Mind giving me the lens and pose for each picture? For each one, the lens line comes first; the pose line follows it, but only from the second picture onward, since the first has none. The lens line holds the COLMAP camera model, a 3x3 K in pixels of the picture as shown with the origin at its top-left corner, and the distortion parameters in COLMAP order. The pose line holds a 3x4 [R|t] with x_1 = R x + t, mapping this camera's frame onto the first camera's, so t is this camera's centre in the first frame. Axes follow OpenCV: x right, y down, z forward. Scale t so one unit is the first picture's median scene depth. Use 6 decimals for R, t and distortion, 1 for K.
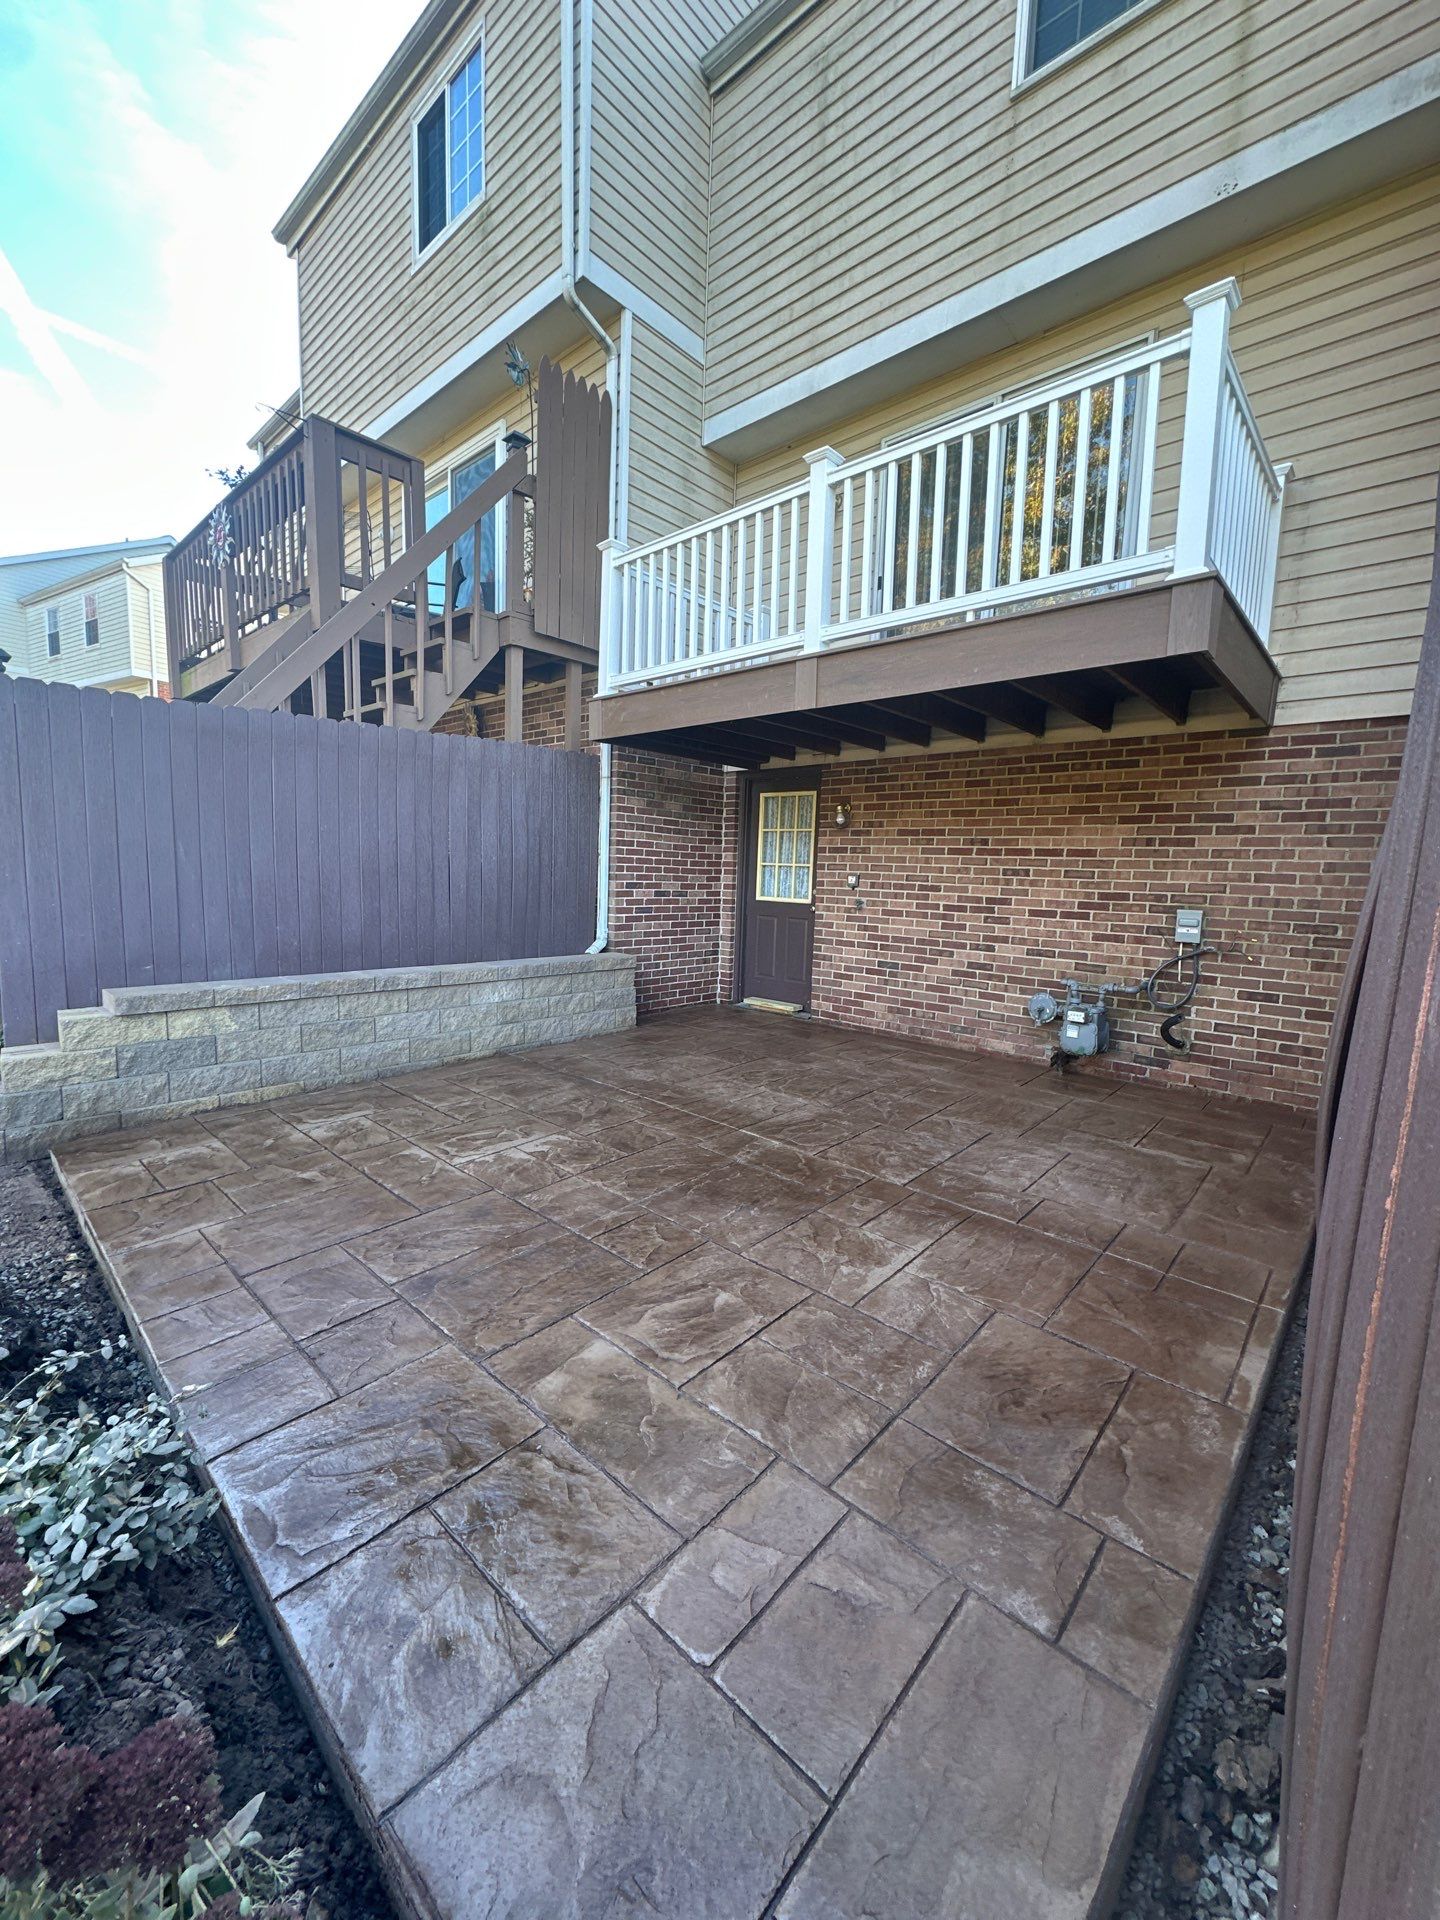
lens RADIAL K [[767.7, 0, 717.0], [0, 767.7, 958.2], [0, 0, 1]] dist [-0.001872, -0.000015]
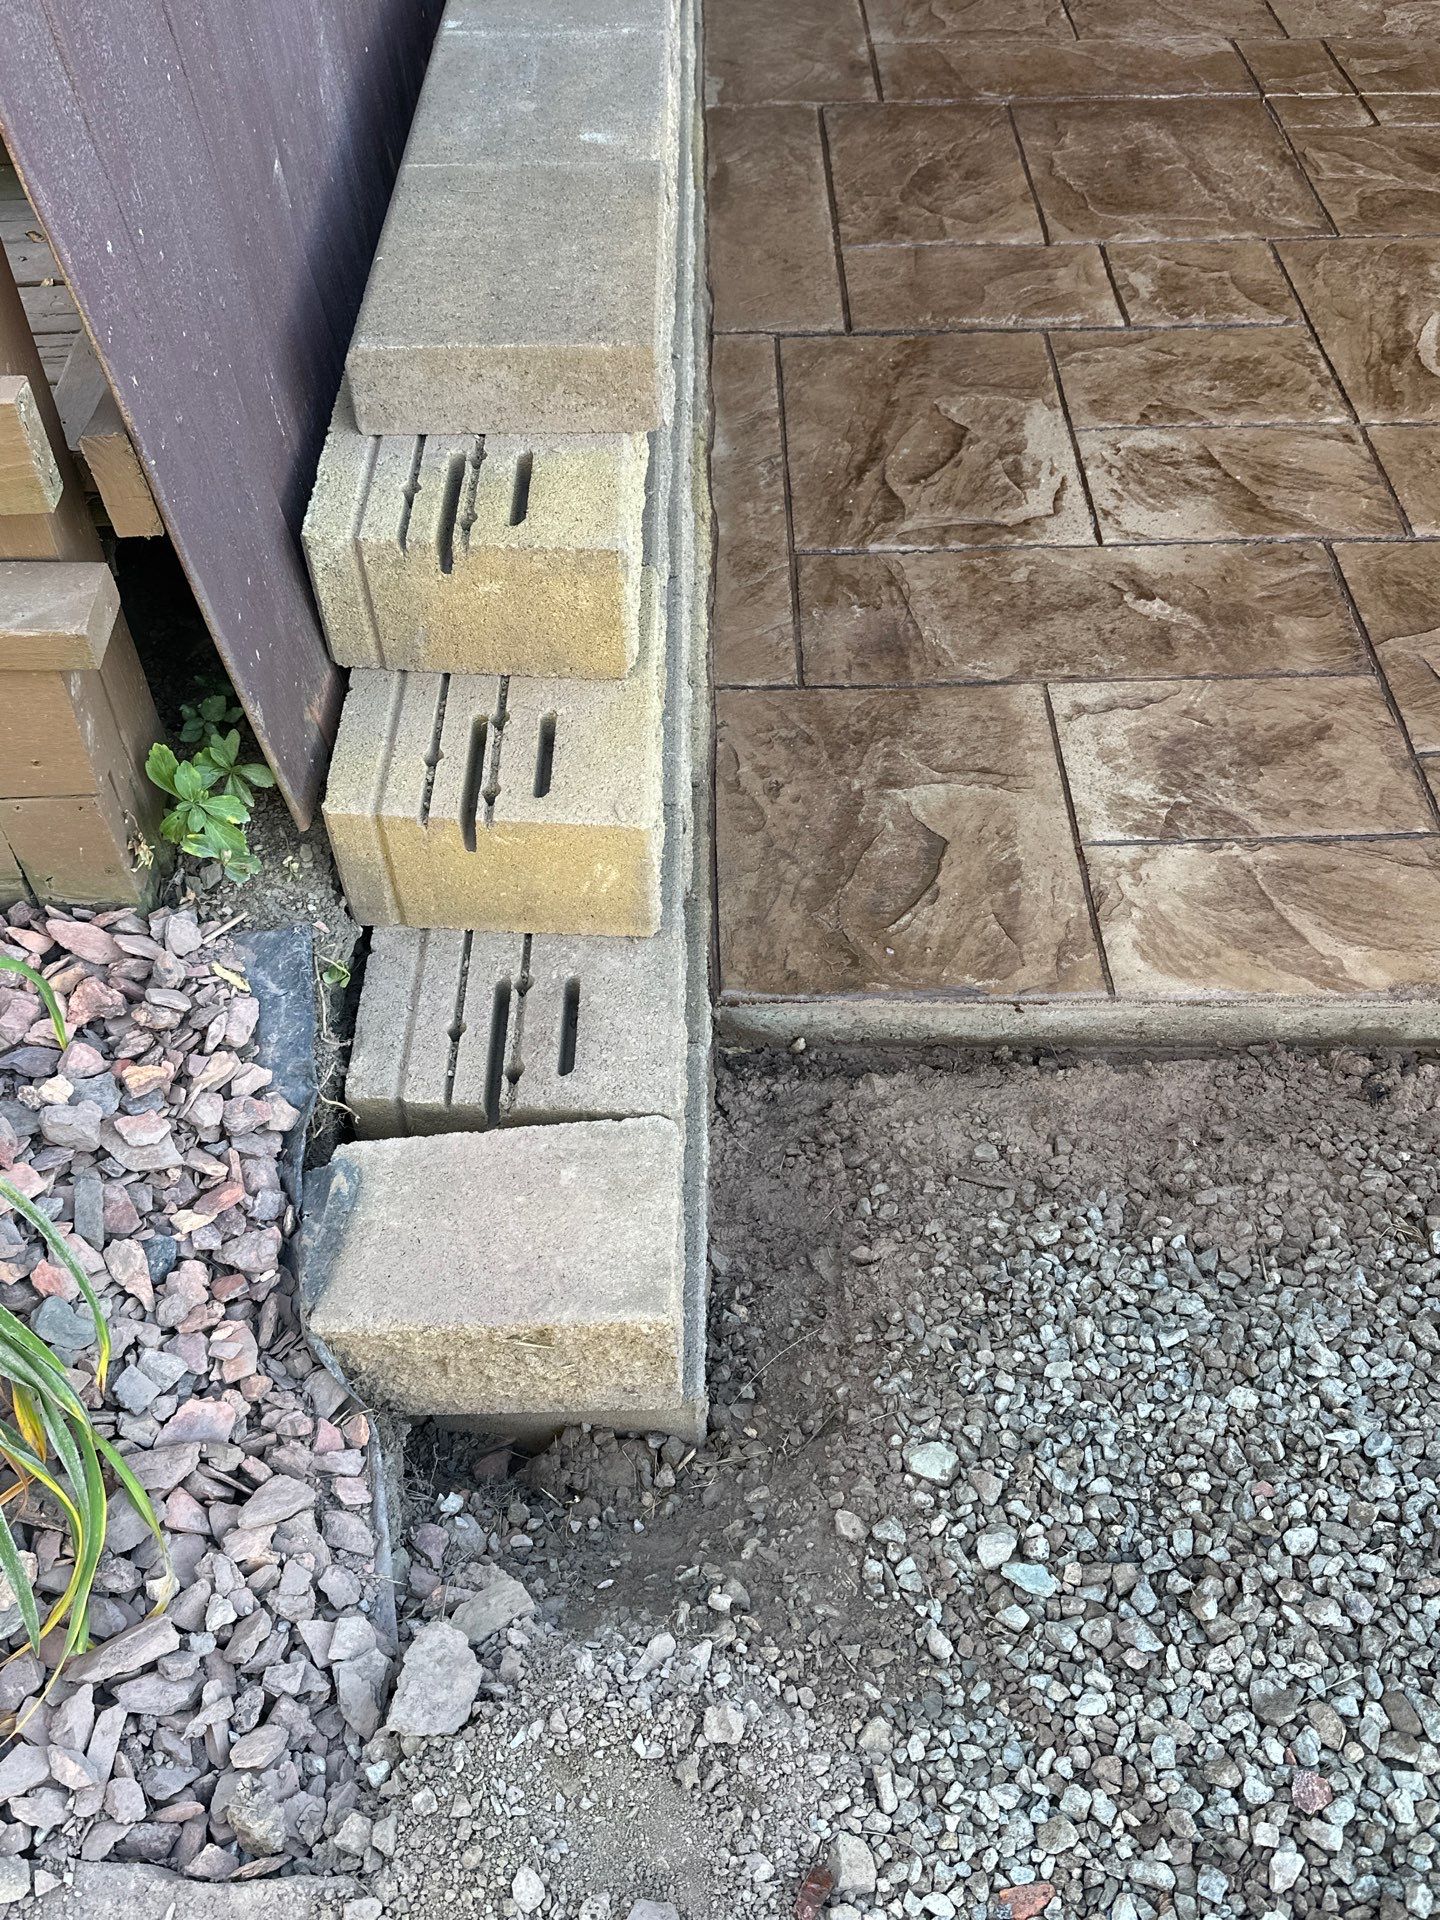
lens RADIAL K [[1657.8, 0, 709.3], [0, 1657.8, 975.2], [0, 0, 1]] dist [0.082749, -0.125084]
pose [[0.726426, -0.538655, 0.426797, -0.732133], [0.110033, 0.704174, 0.701449, -0.098075], [-0.678379, -0.462589, 0.570801, 0.458555]]
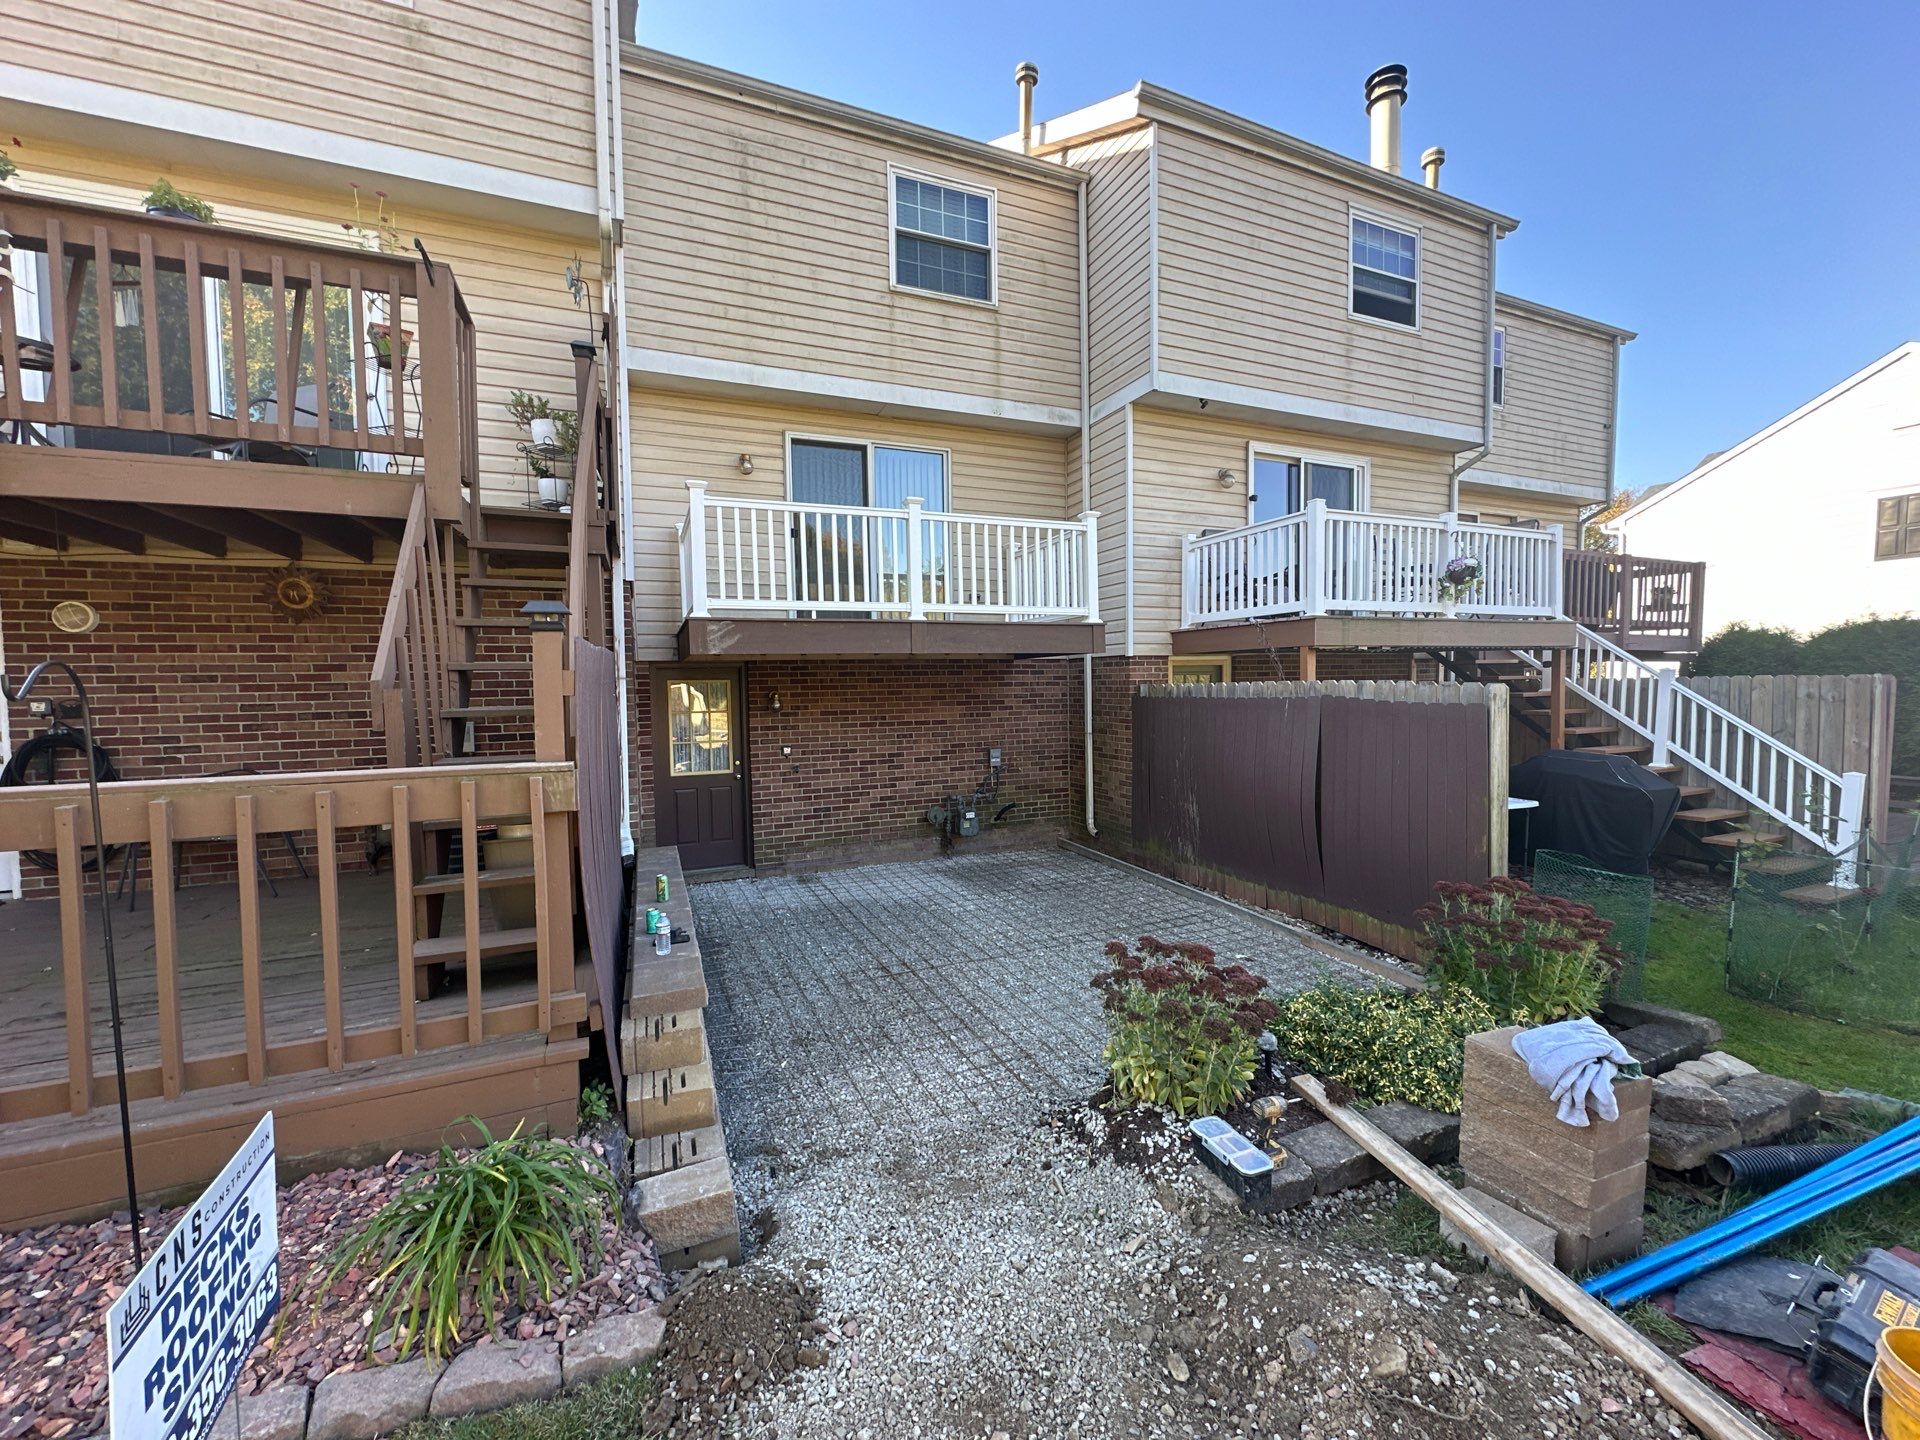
lens RADIAL K [[767.7, 0, 958.9], [0, 767.7, 721.7], [0, 0, 1]] dist [-0.001872, -0.000015]
pose [[0.417846, -0.081180, 0.904884, -1.013673], [0.134998, 0.990491, 0.026522, -0.169207], [-0.898432, 0.111075, 0.424832, 0.212520]]
